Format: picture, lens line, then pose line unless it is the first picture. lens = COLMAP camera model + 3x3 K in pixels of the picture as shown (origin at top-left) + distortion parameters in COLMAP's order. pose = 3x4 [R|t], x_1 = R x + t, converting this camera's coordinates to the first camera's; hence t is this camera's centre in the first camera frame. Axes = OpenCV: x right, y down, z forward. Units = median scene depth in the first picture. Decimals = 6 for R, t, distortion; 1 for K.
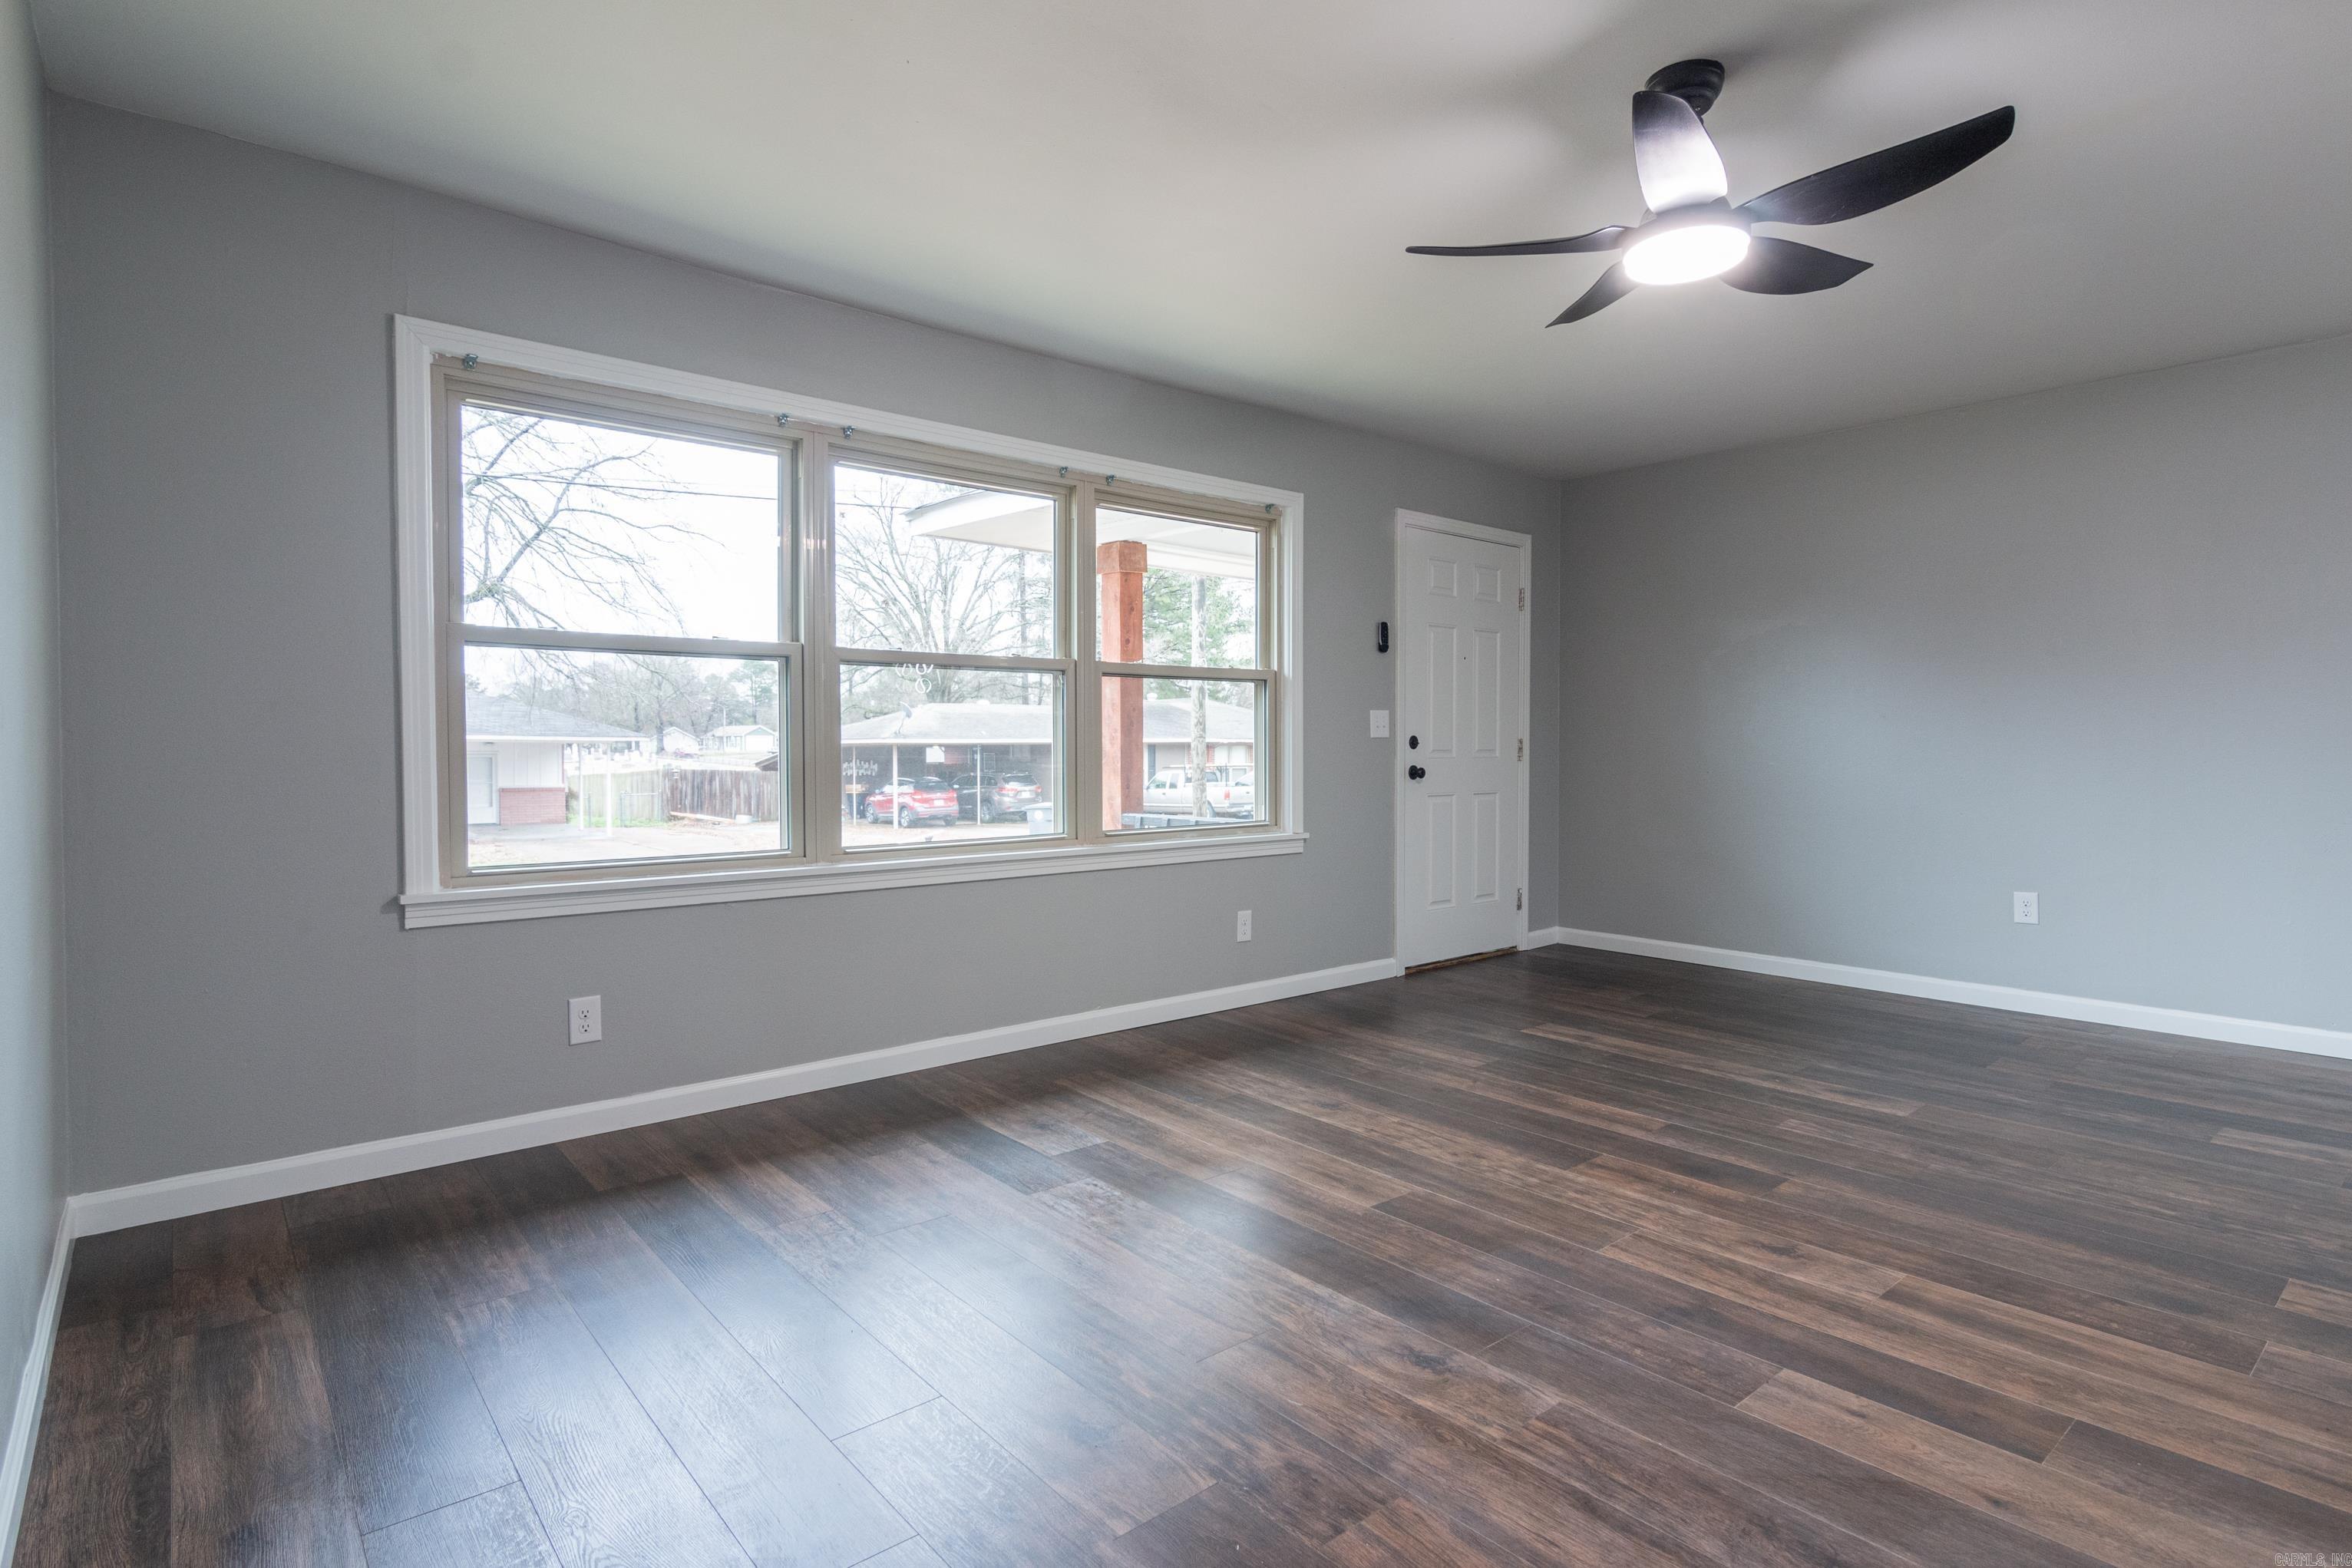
lens RADIAL K [[1184.0, 0, 1175.9], [0, 1184.0, 769.3], [0, 0, 1]] dist [-0.000106, 0.004576]
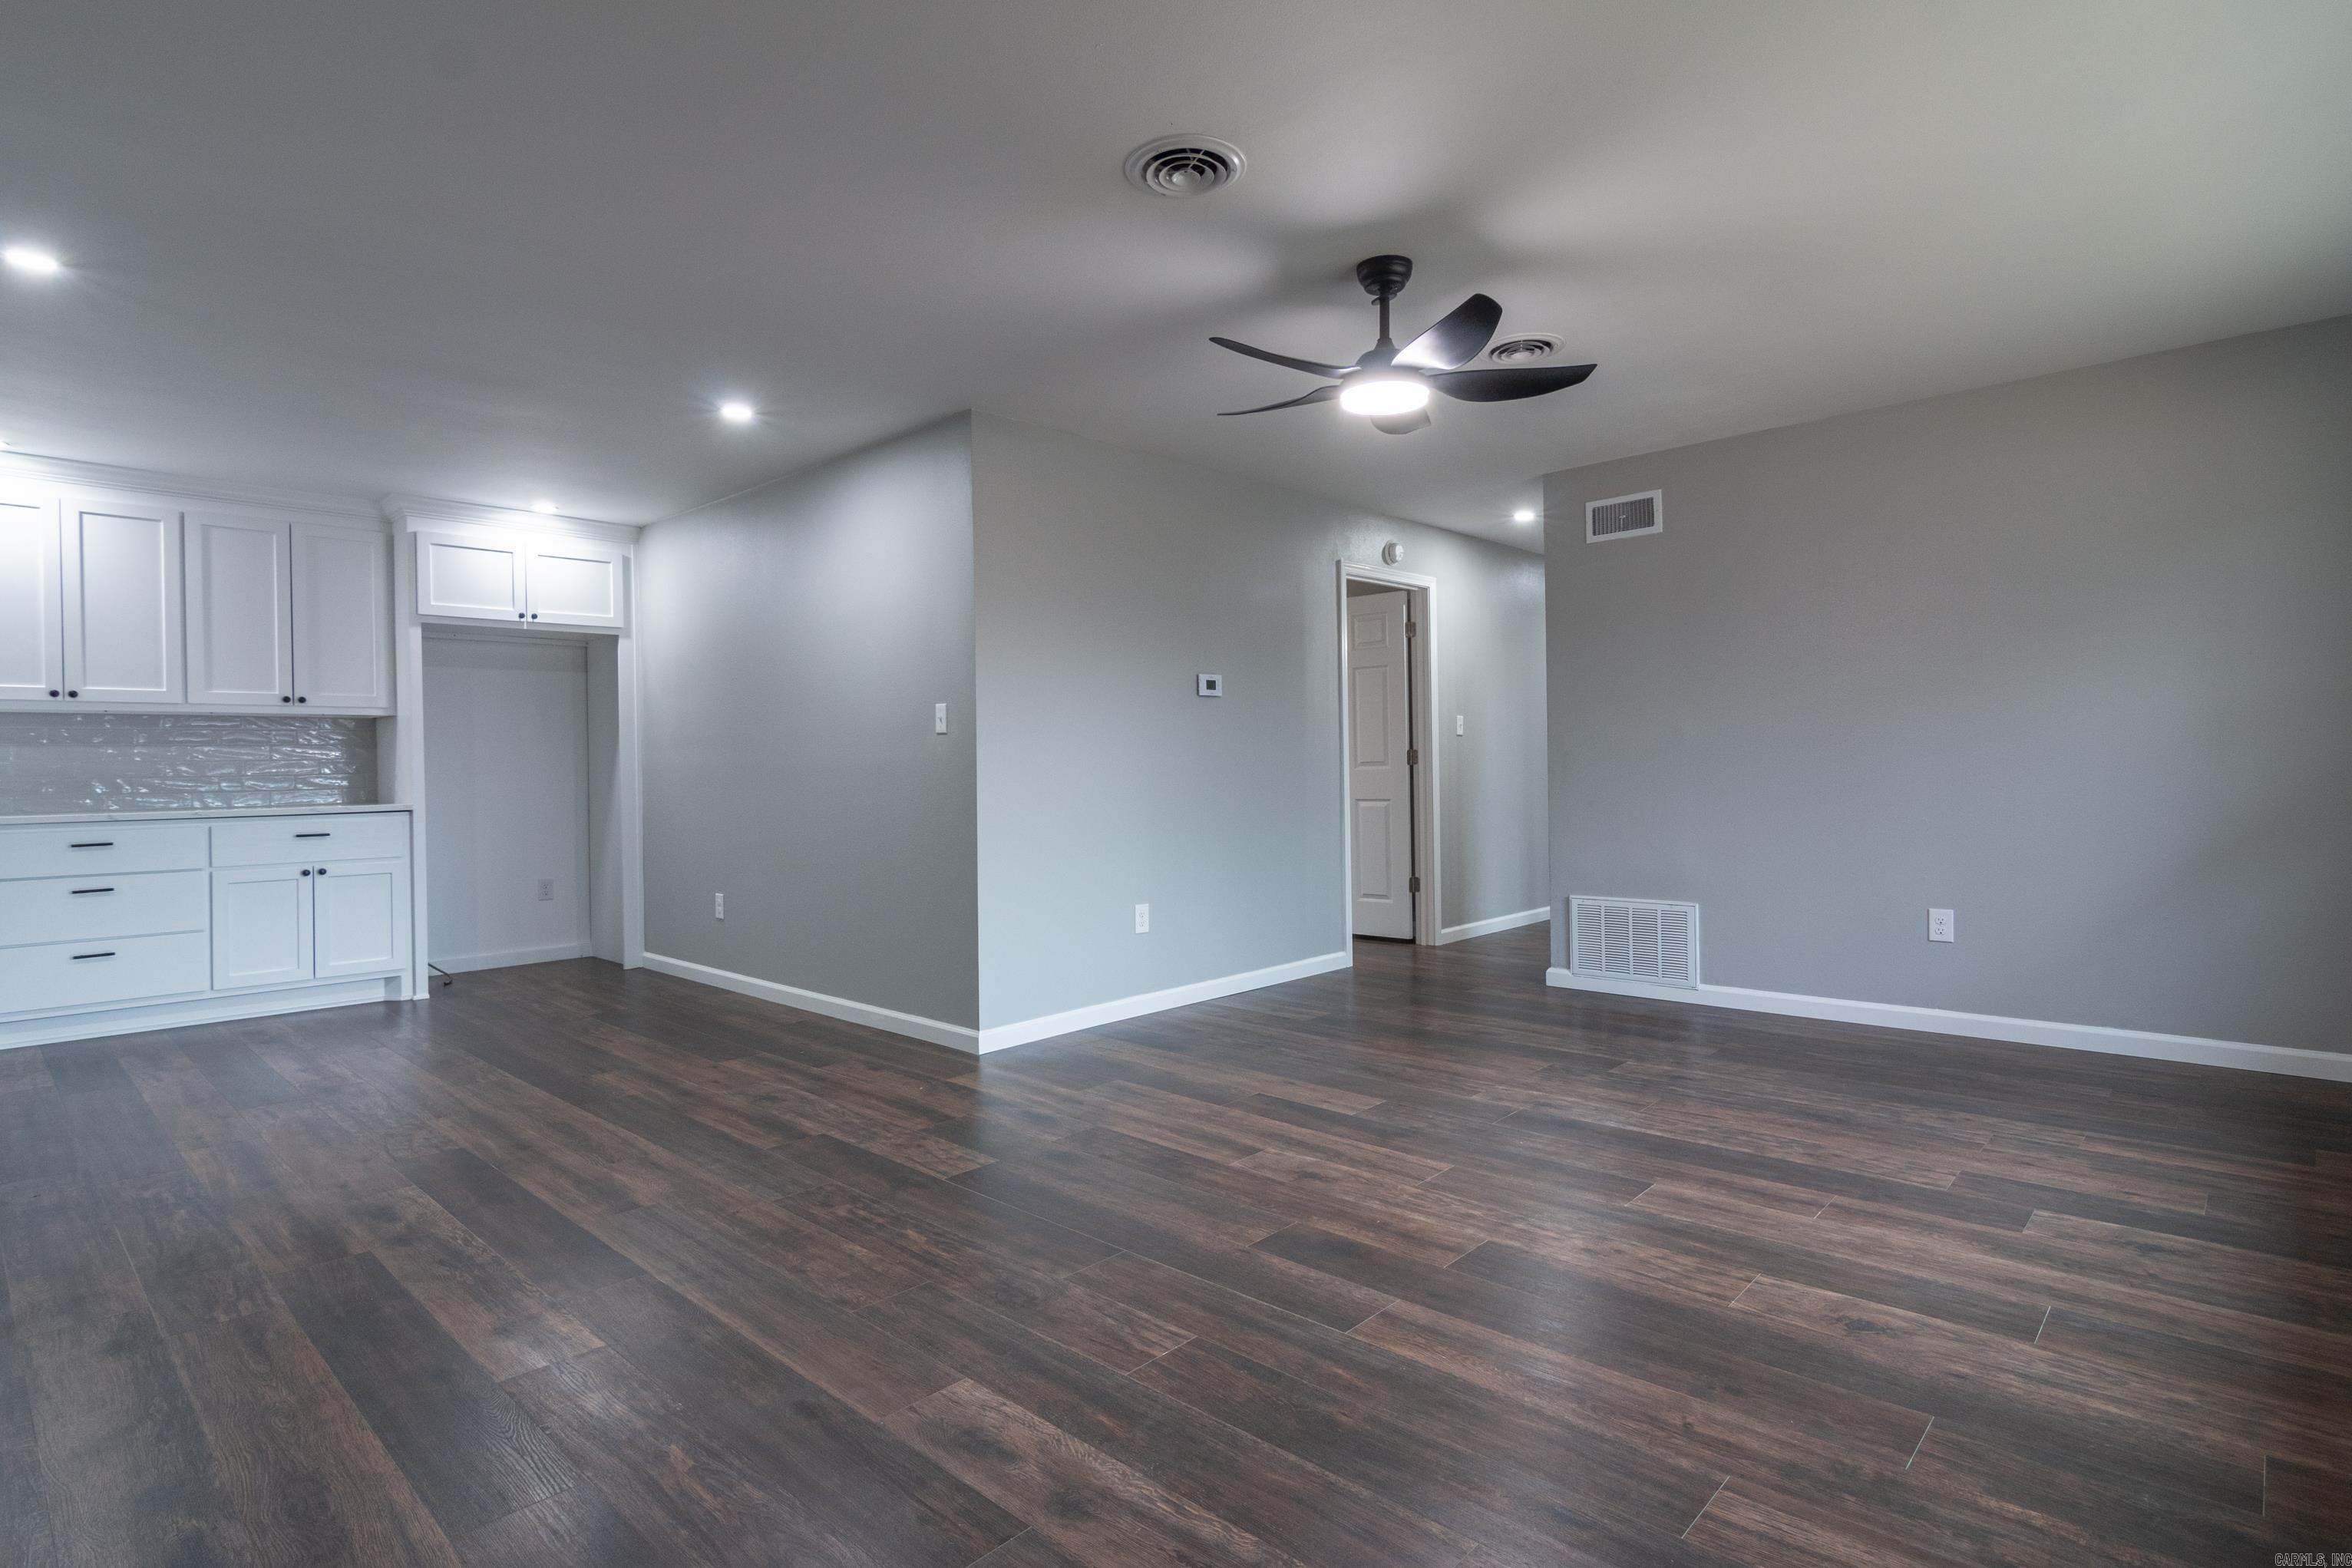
lens RADIAL K [[1184.0, 0, 1168.8], [0, 1184.0, 779.8], [0, 0, 1]] dist [-0.000106, 0.004576]
pose [[-0.994279, 0.015087, -0.105743, 0.659700], [0.011926, 0.999465, 0.030461, -0.039060], [0.106146, 0.029025, -0.993927, 1.858718]]
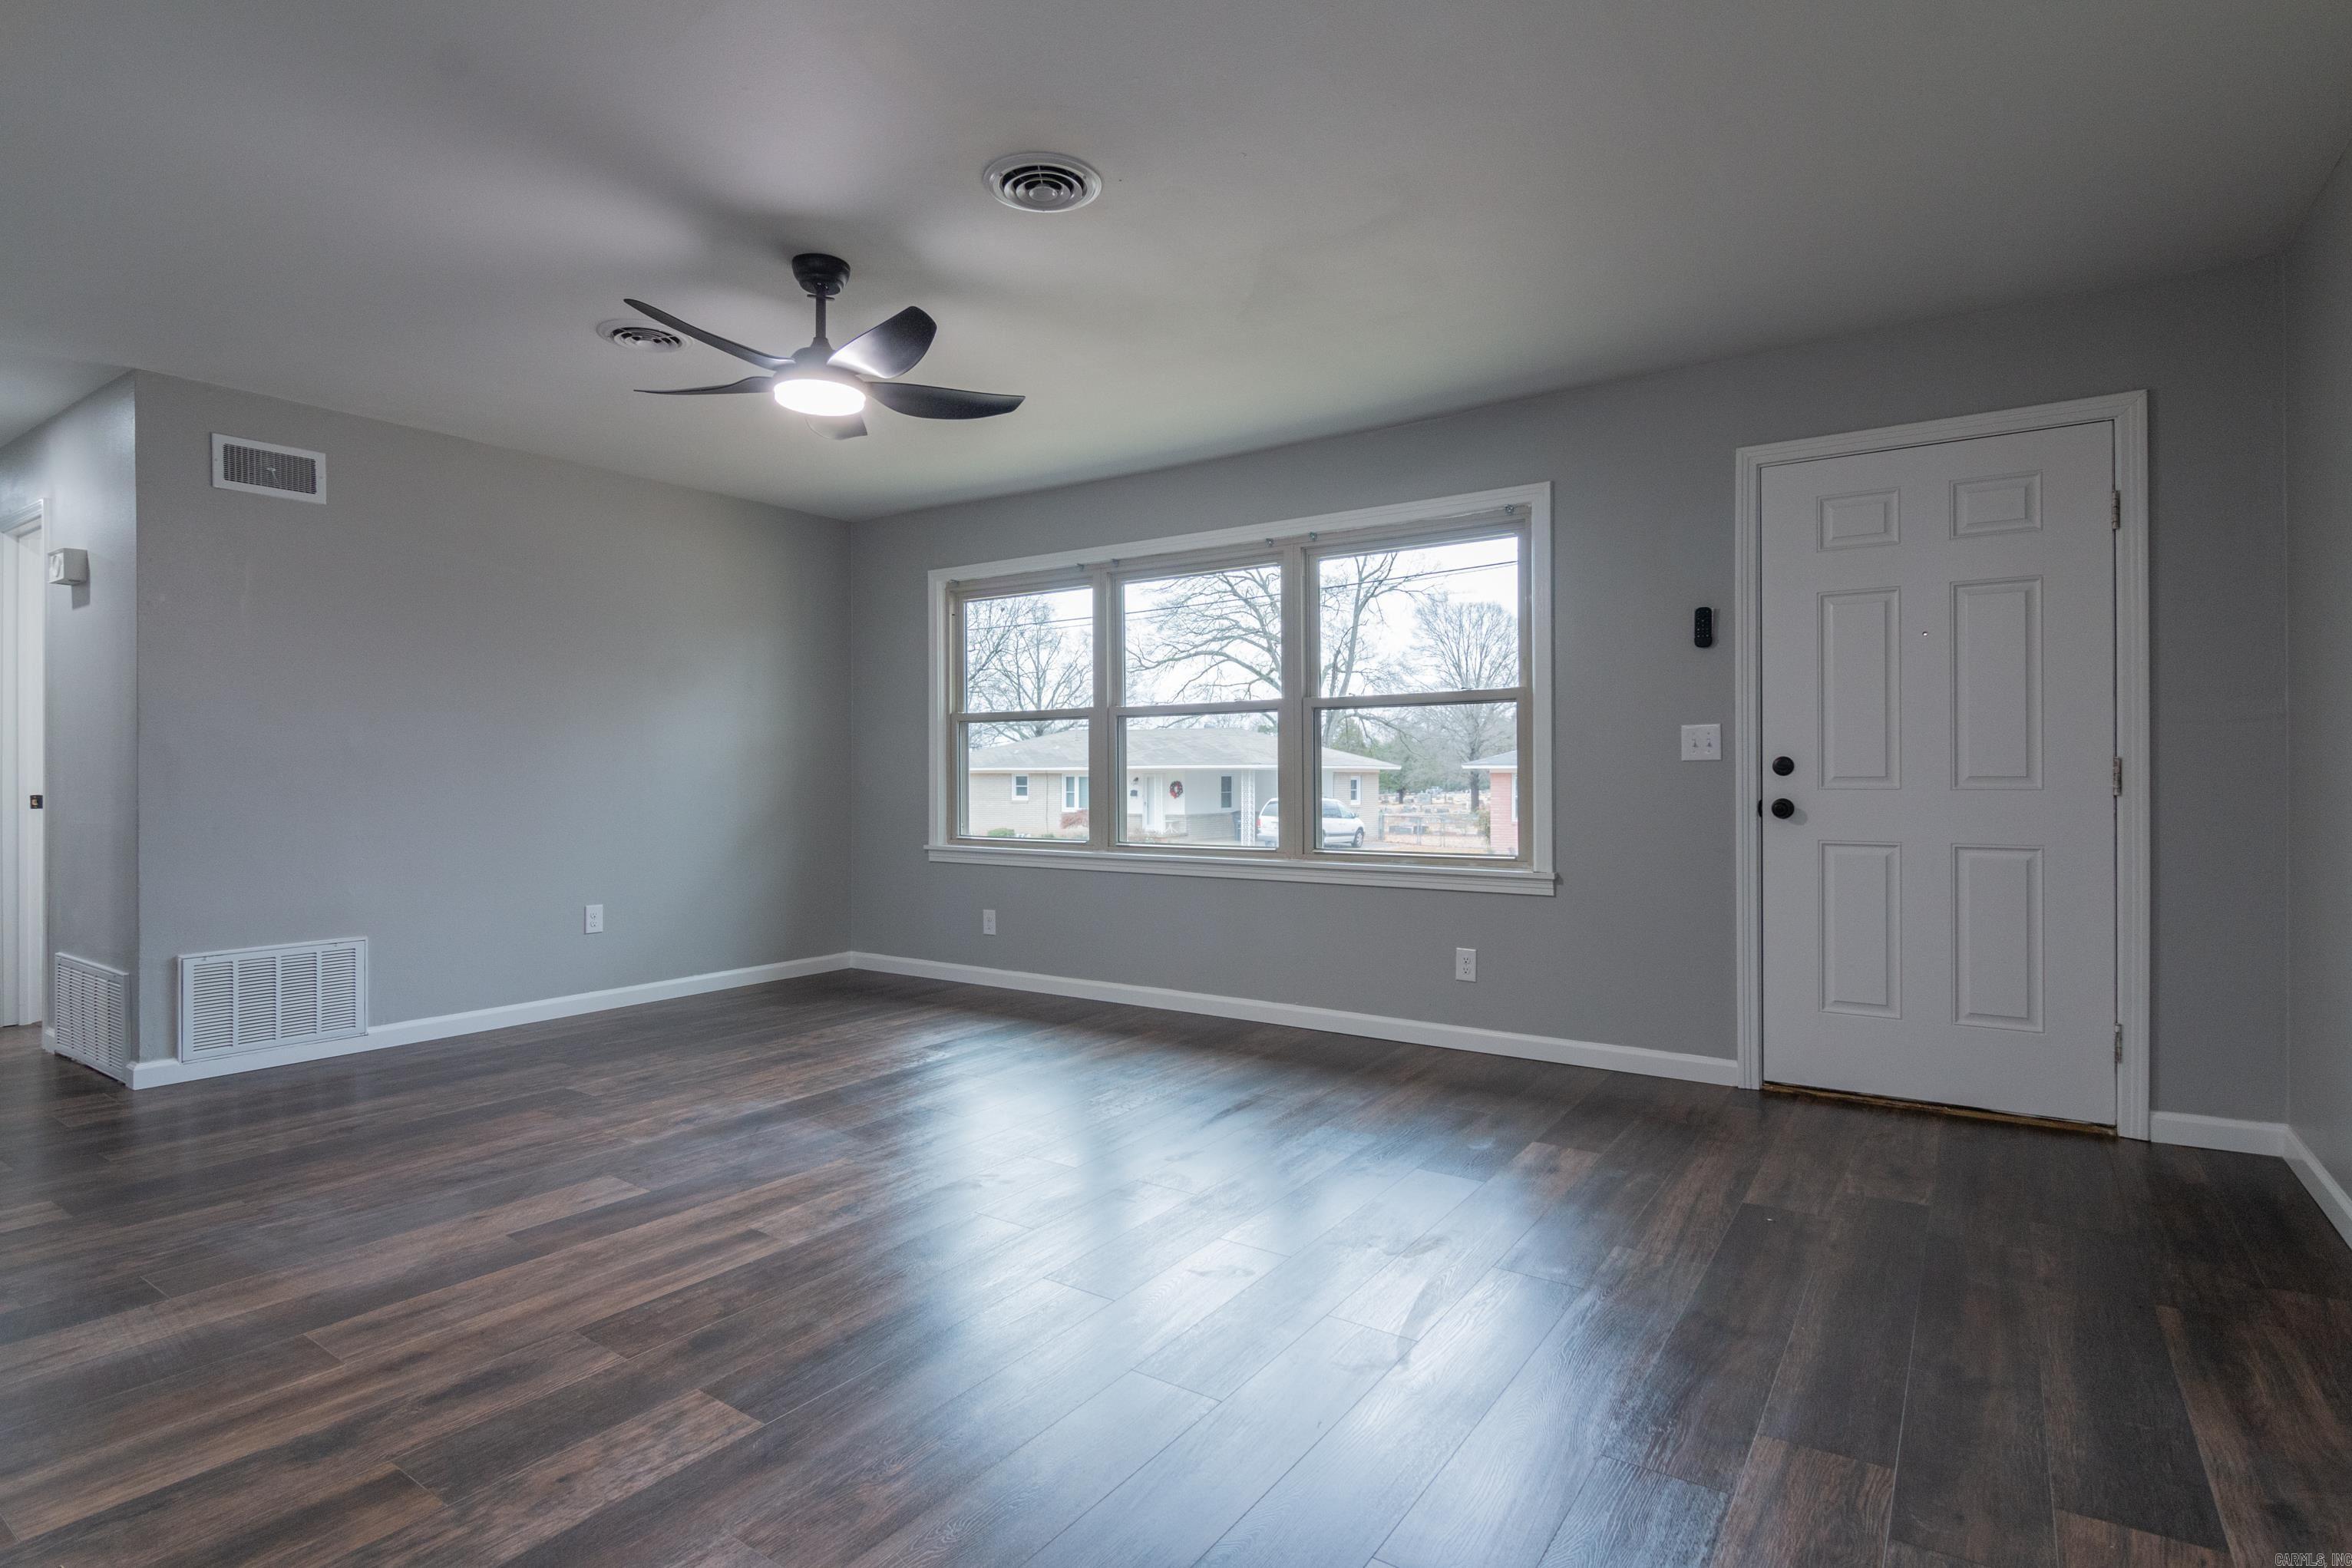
lens RADIAL K [[1184.0, 0, 1166.7], [0, 1184.0, 778.0], [0, 0, 1]] dist [-0.000106, 0.004576]
pose [[0.247561, 0.000921, -0.968872, 1.440029], [-0.016379, 0.999861, -0.003235, -0.012903], [0.968734, 0.016670, 0.247541, 0.851532]]
